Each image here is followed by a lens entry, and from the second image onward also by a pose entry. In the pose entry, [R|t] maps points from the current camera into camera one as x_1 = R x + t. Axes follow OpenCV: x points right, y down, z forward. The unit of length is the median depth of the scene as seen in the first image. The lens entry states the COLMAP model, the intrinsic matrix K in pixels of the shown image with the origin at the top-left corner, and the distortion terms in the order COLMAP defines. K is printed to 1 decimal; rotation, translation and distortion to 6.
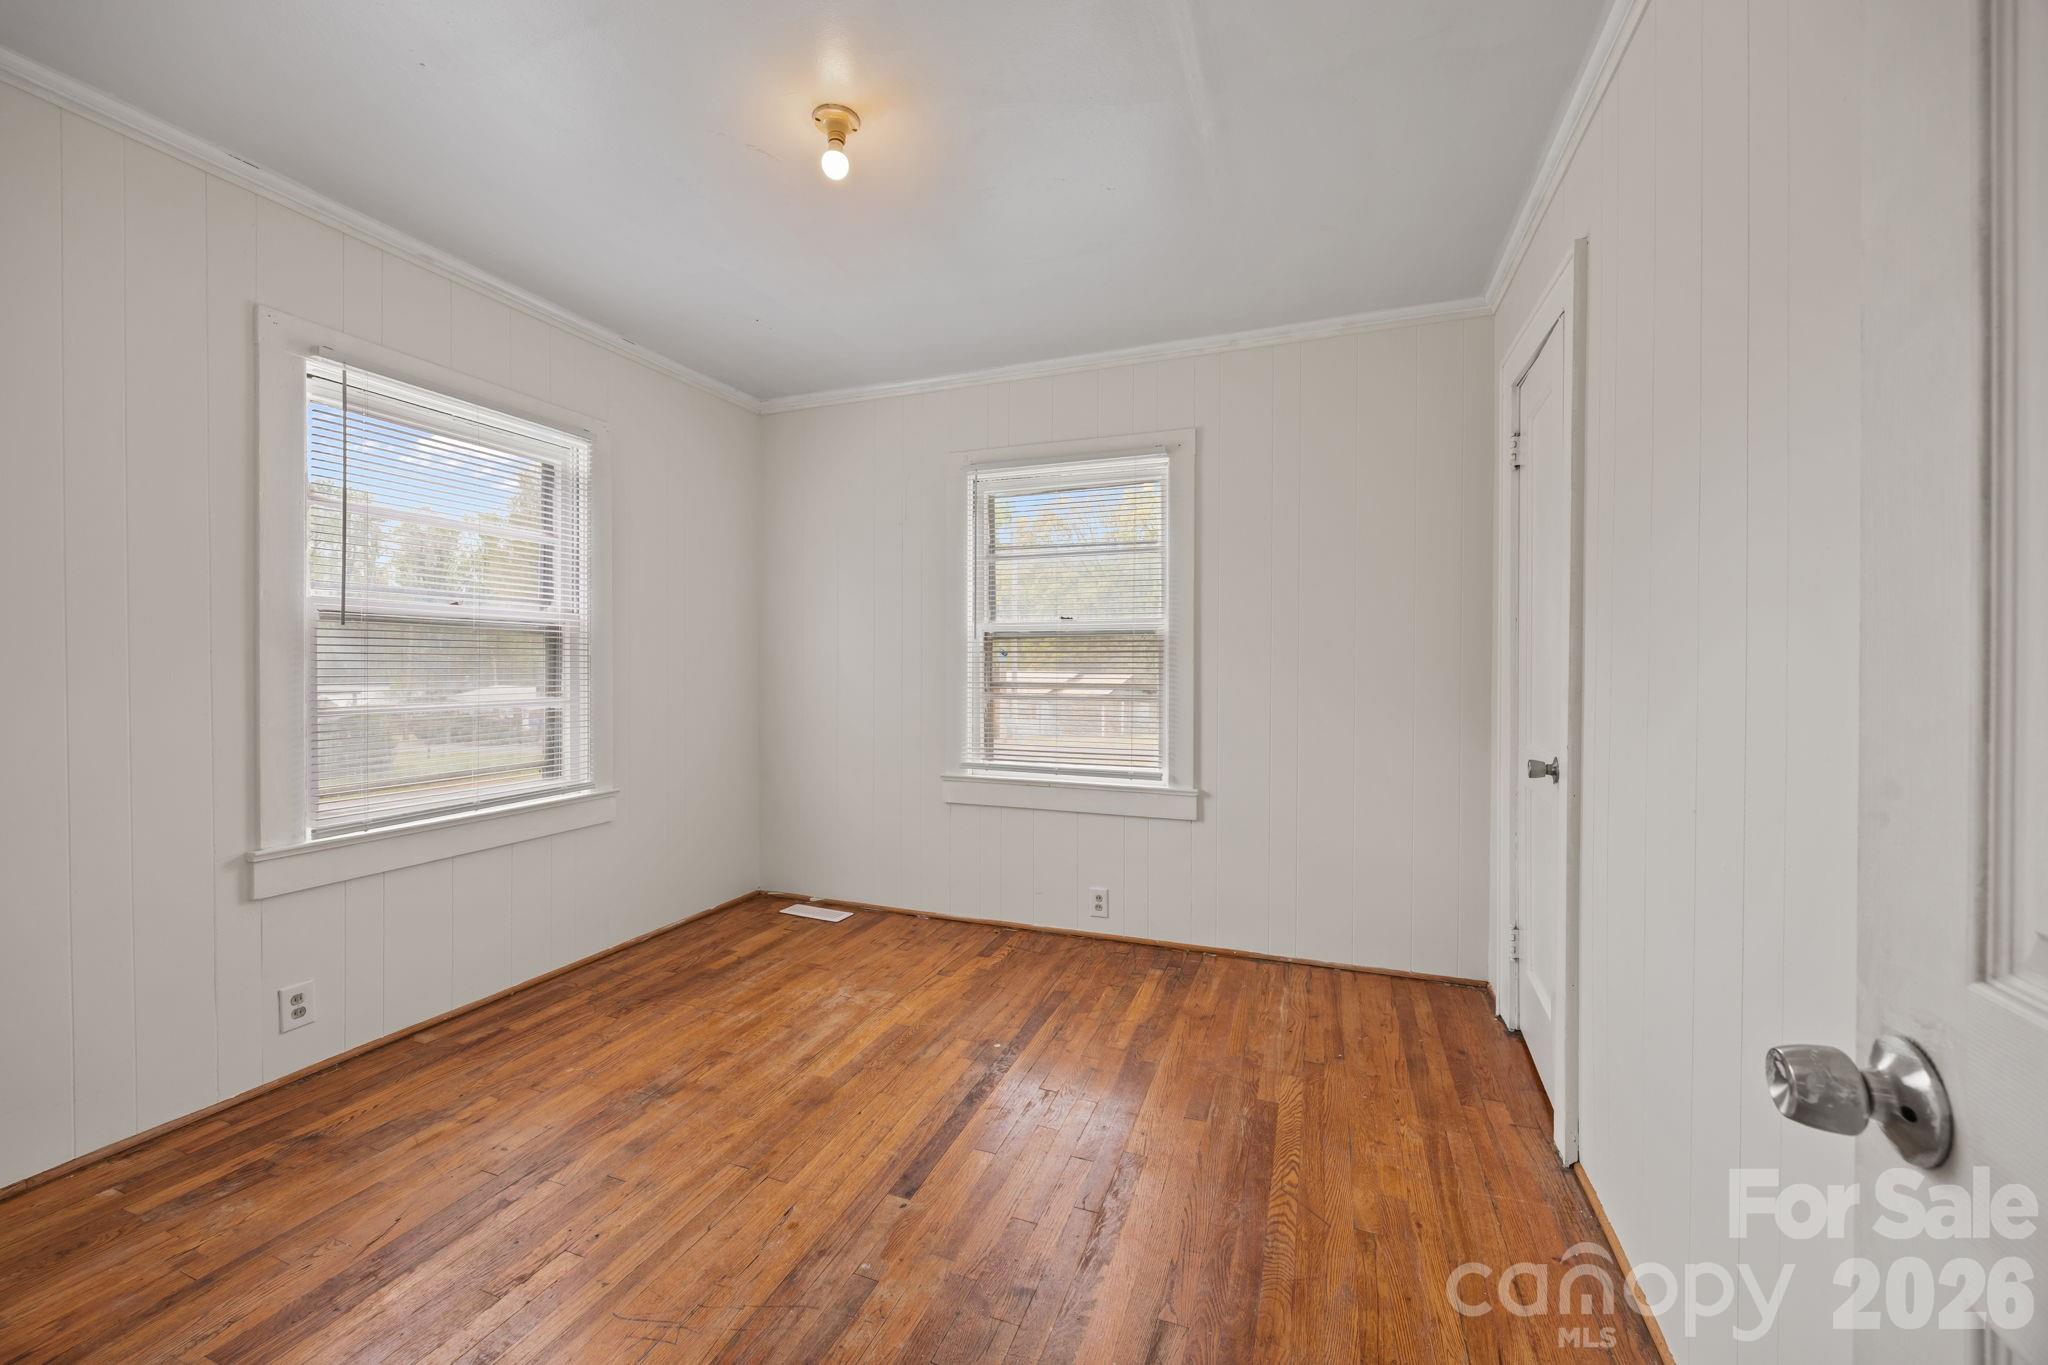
lens RADIAL K [[789.0, 0, 1017.9], [0, 789.0, 663.7], [0, 0, 1]] dist [-0.000491, -0.000113]
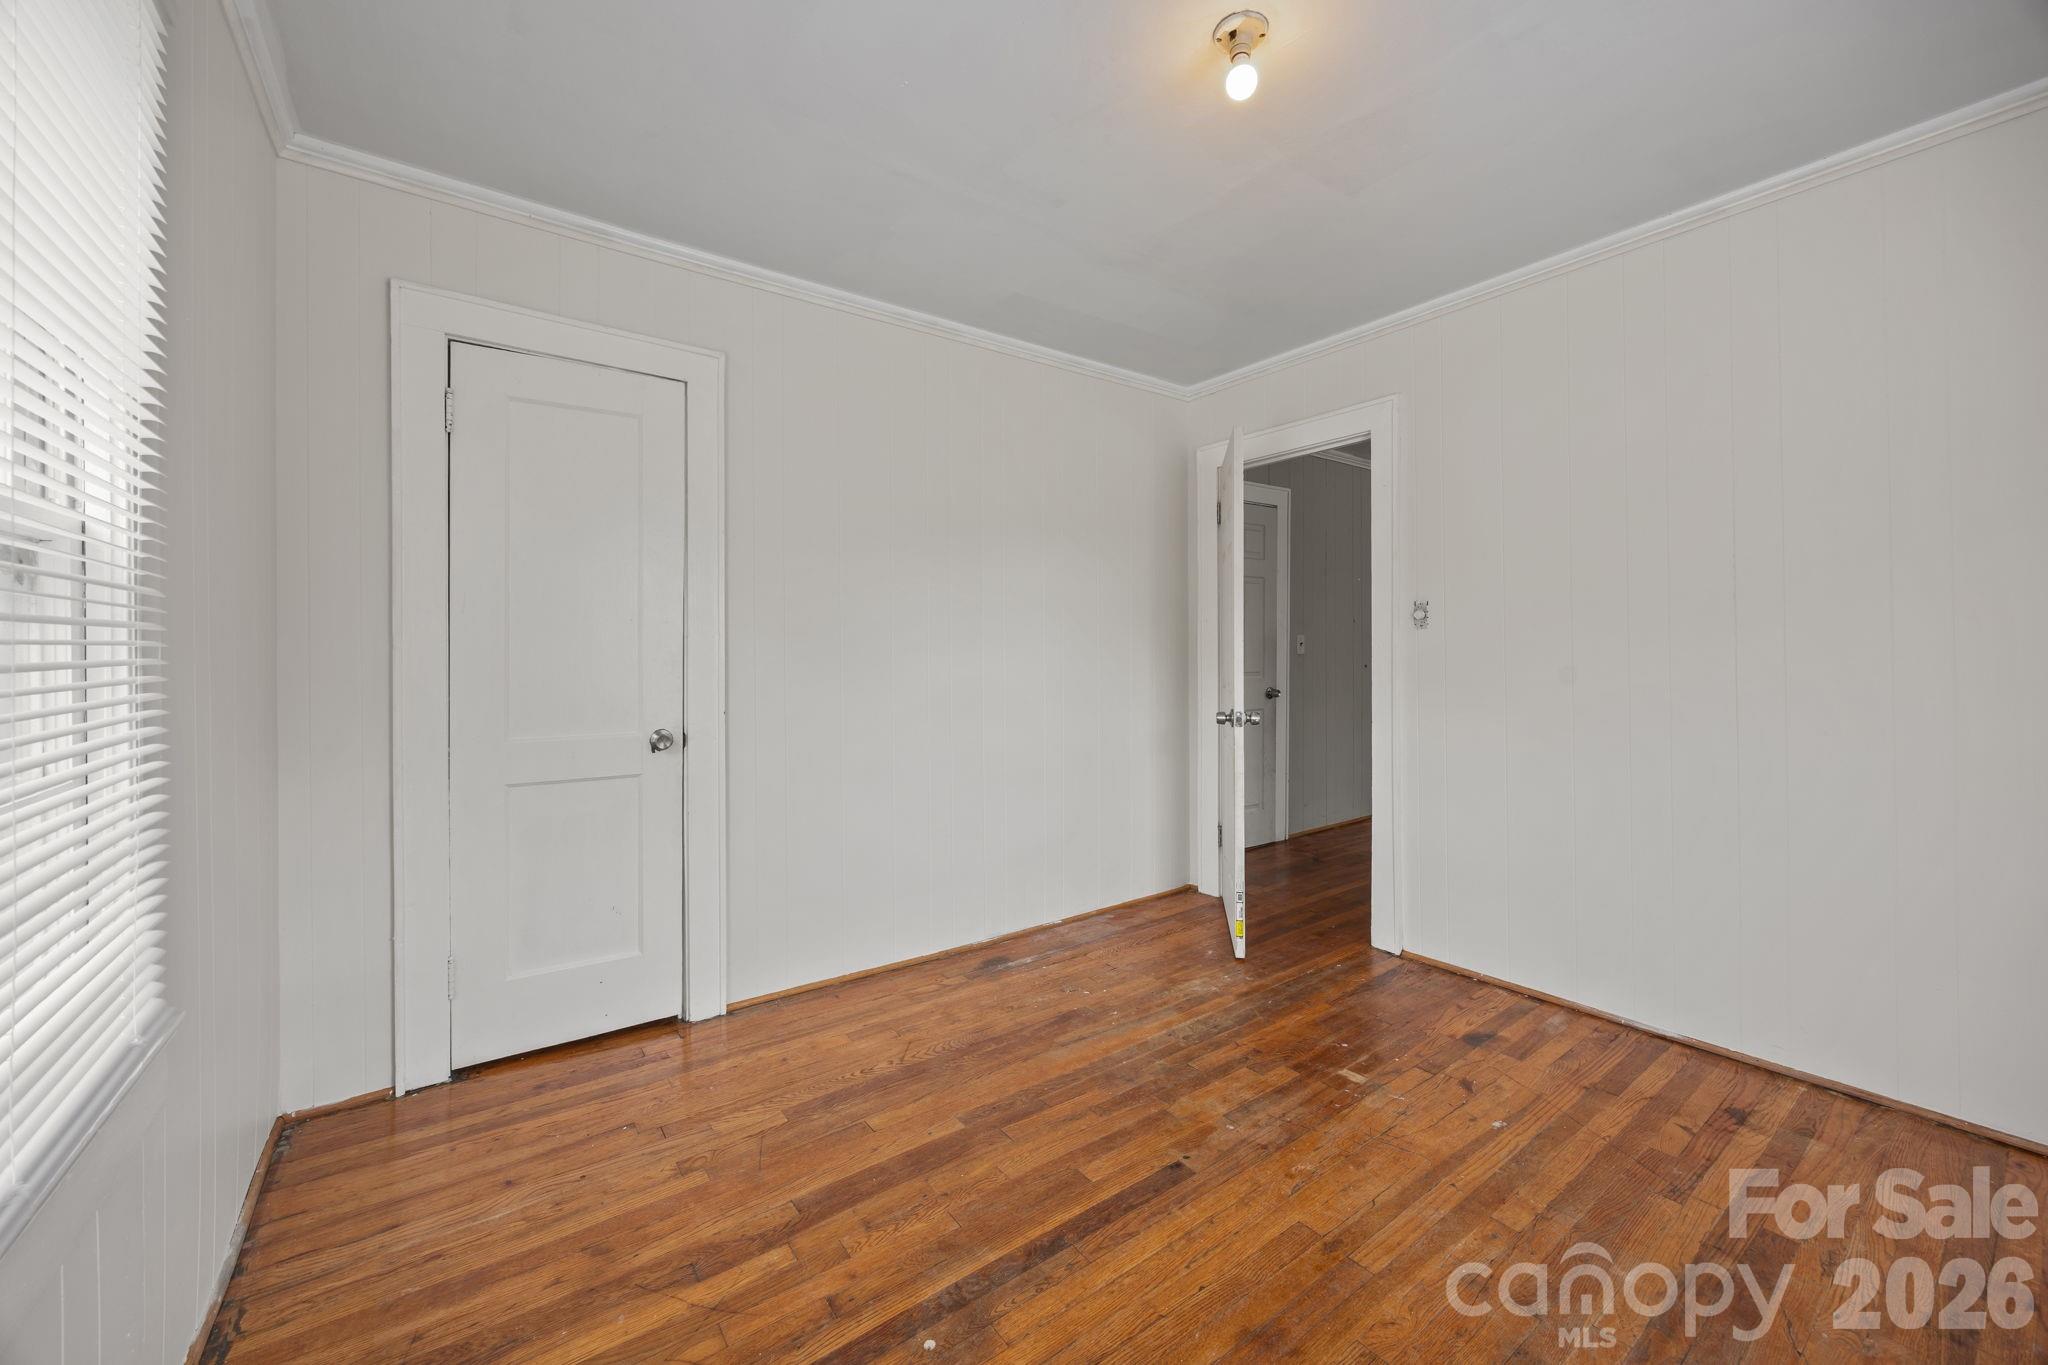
lens RADIAL K [[789.0, 0, 1017.9], [0, 789.0, 663.7], [0, 0, 1]] dist [-0.000491, -0.000113]
pose [[-0.837656, -0.004530, 0.546180, -0.509497], [0.003423, 0.999902, 0.013543, -0.003572], [-0.546188, 0.013214, -0.837558, 1.911518]]
